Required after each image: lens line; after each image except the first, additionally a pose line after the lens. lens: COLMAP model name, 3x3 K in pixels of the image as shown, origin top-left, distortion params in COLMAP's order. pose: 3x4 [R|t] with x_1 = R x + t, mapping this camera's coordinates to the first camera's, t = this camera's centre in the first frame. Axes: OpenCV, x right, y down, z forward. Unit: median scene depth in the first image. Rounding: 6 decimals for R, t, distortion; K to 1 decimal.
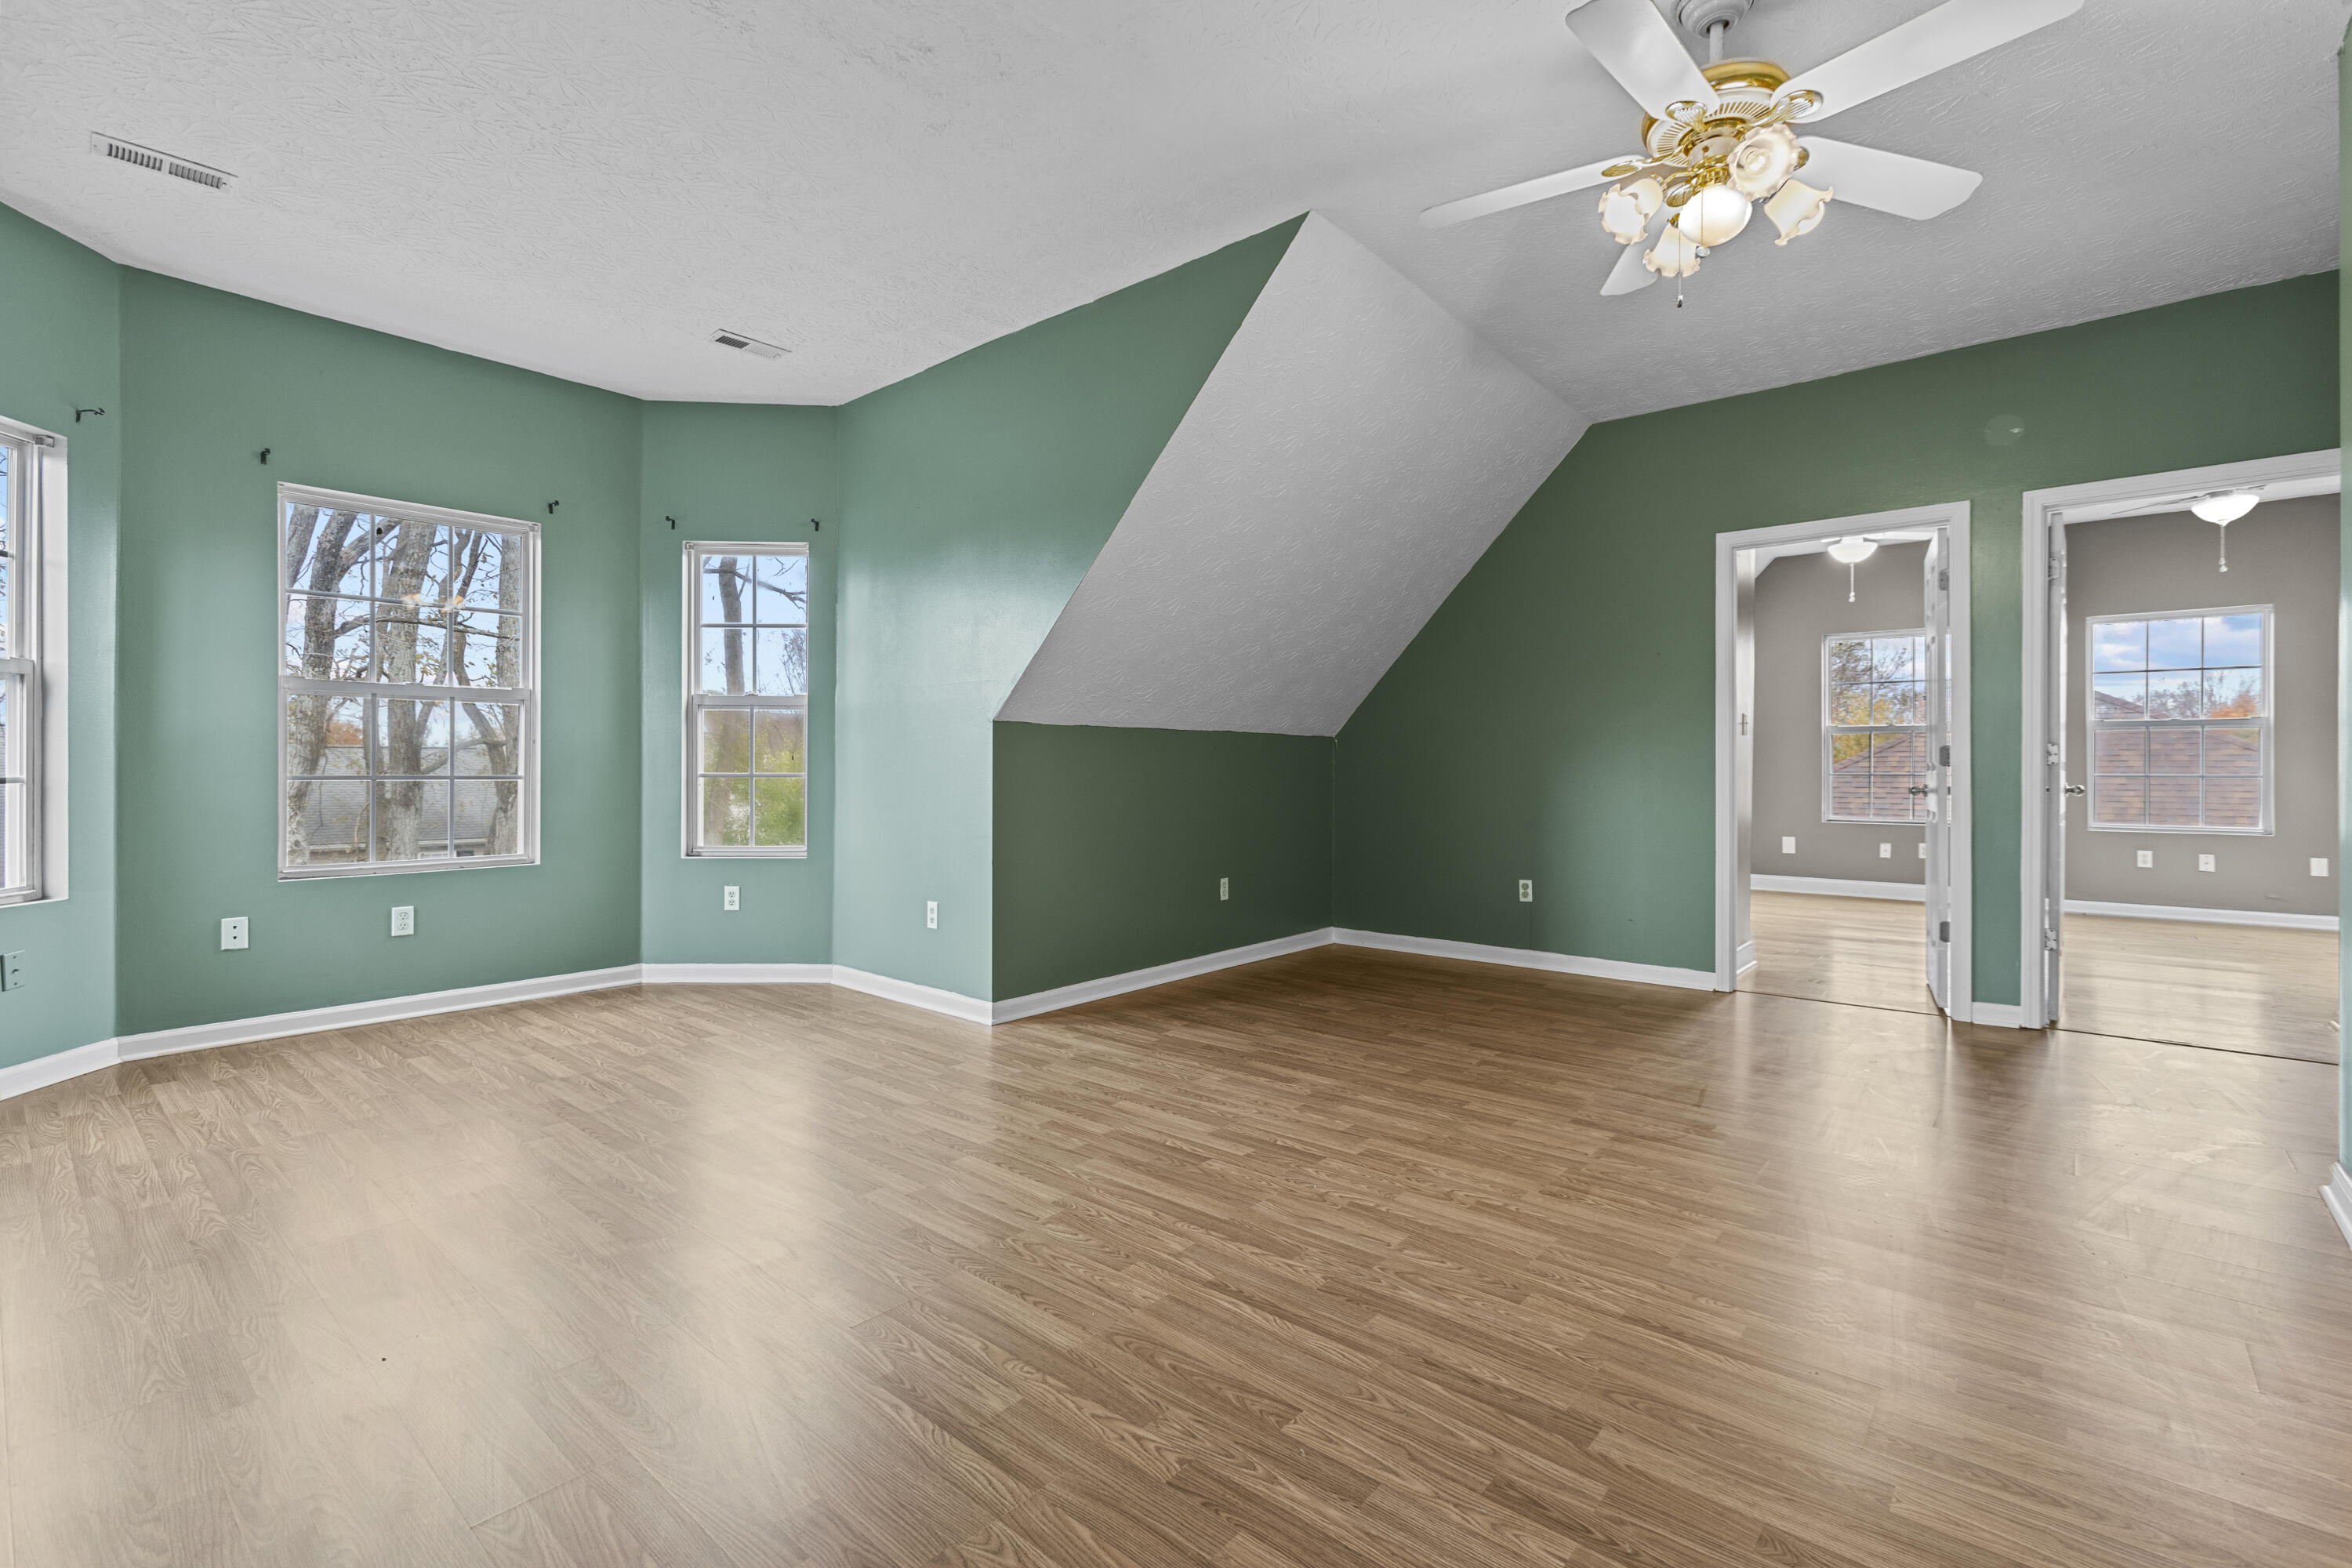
lens RADIAL K [[1043.7, 0, 1172.3], [0, 1043.7, 766.9], [0, 0, 1]] dist [-0.014538, 0.008279]
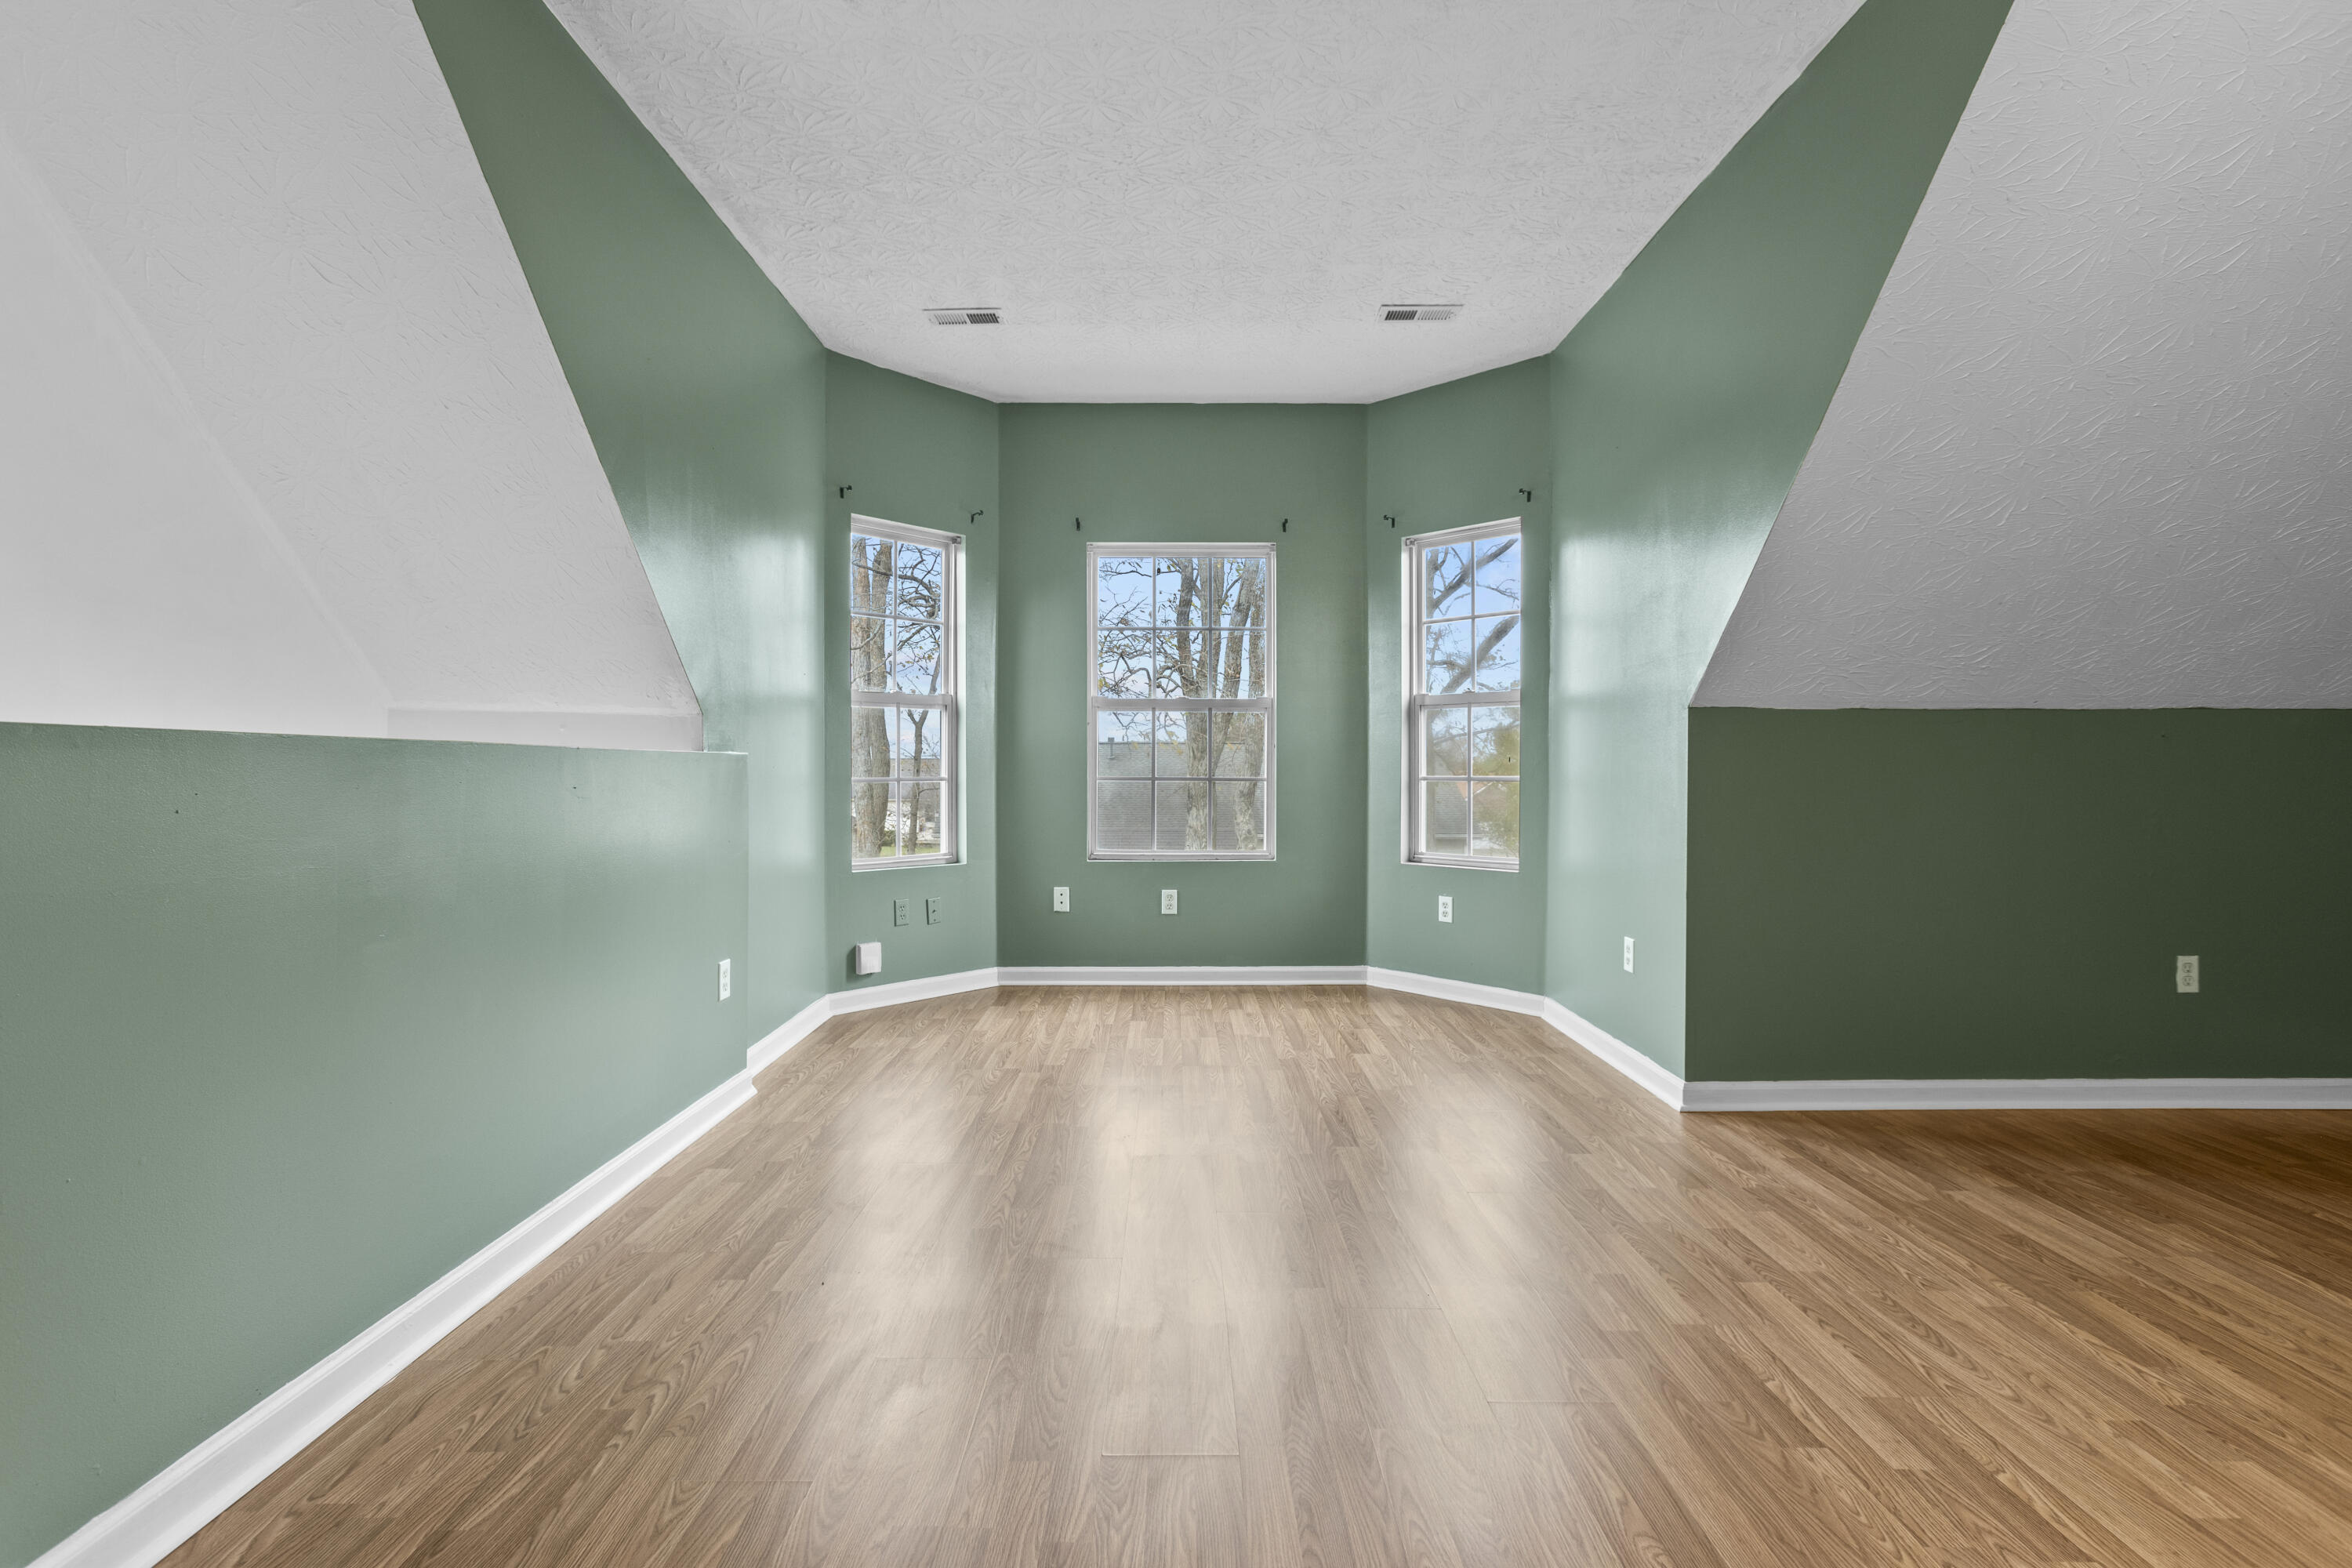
lens RADIAL K [[1043.7, 0, 1178.0], [0, 1043.7, 773.7], [0, 0, 1]] dist [-0.014538, 0.008279]
pose [[0.655531, 0.000420, -0.755168, 0.193171], [0.000305, 1.000000, 0.000821, 0.004441], [0.755168, -0.000768, 0.655531, 0.294944]]
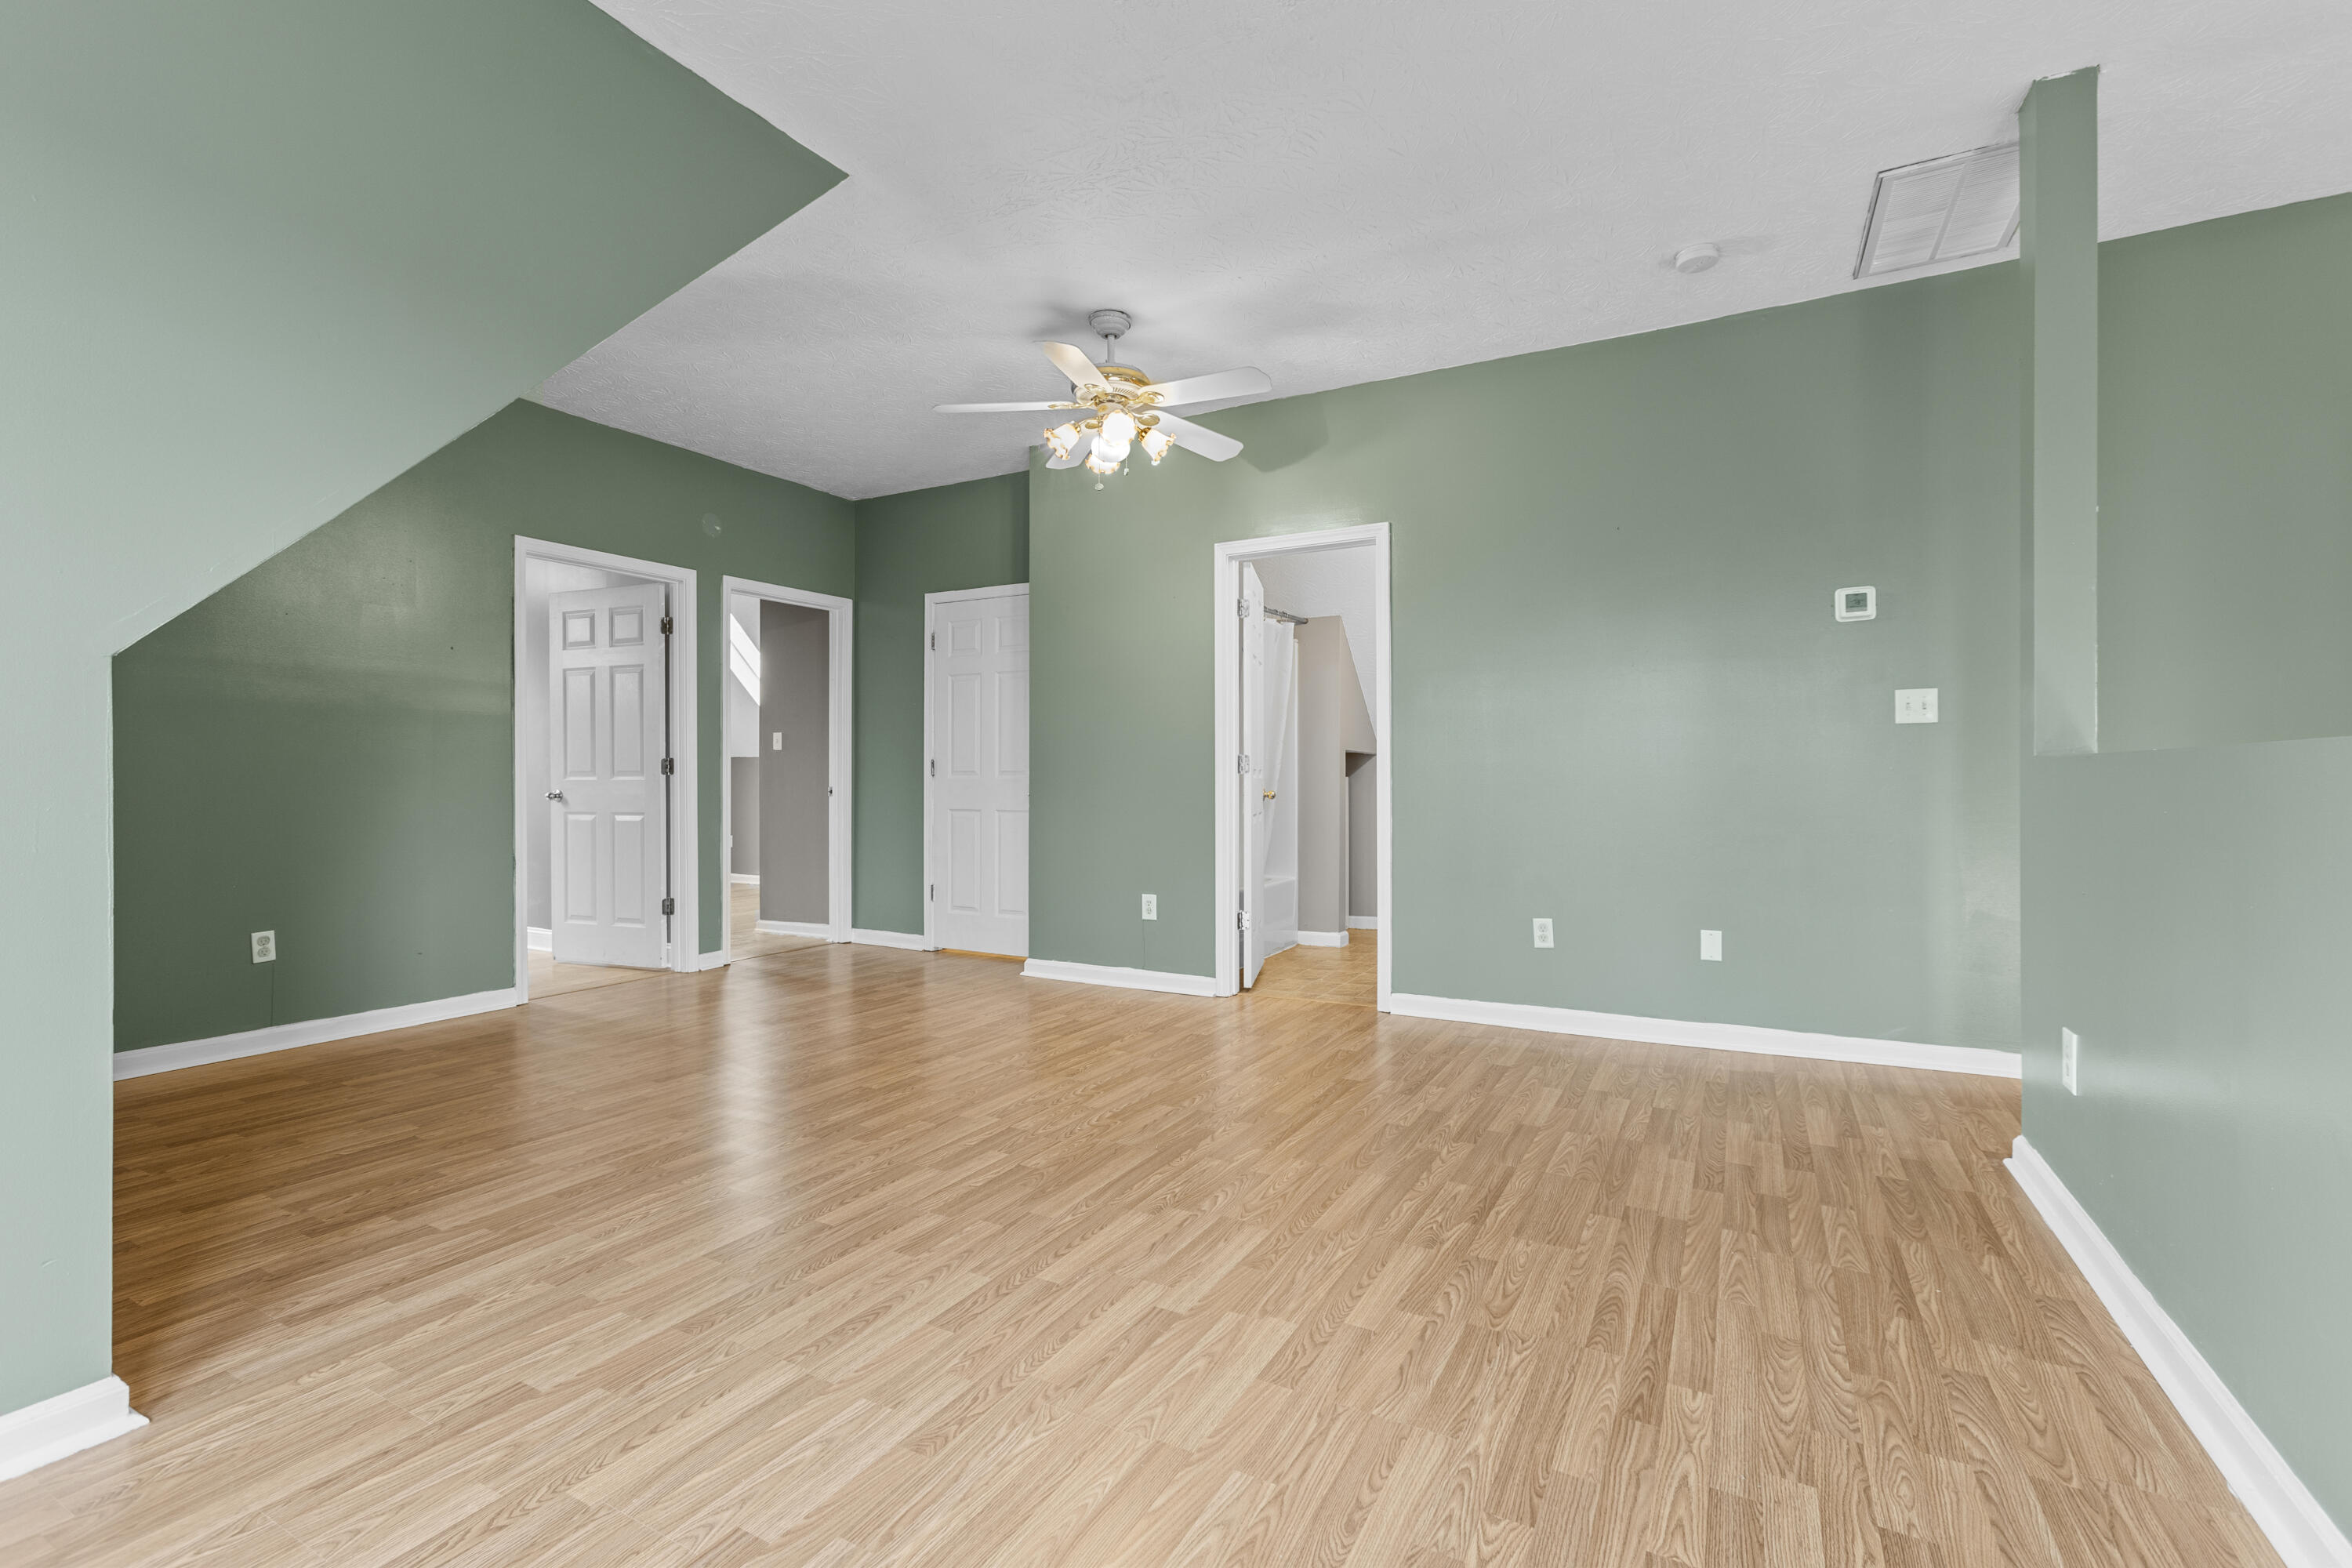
lens RADIAL K [[1043.7, 0, 1173.9], [0, 1043.7, 781.9], [0, 0, 1]] dist [-0.014538, 0.008279]
pose [[-0.207818, -0.004440, 0.978157, -0.798342], [-0.000880, 0.999990, 0.004352, 0.003348], [-0.978167, 0.000043, -0.207820, 0.875024]]
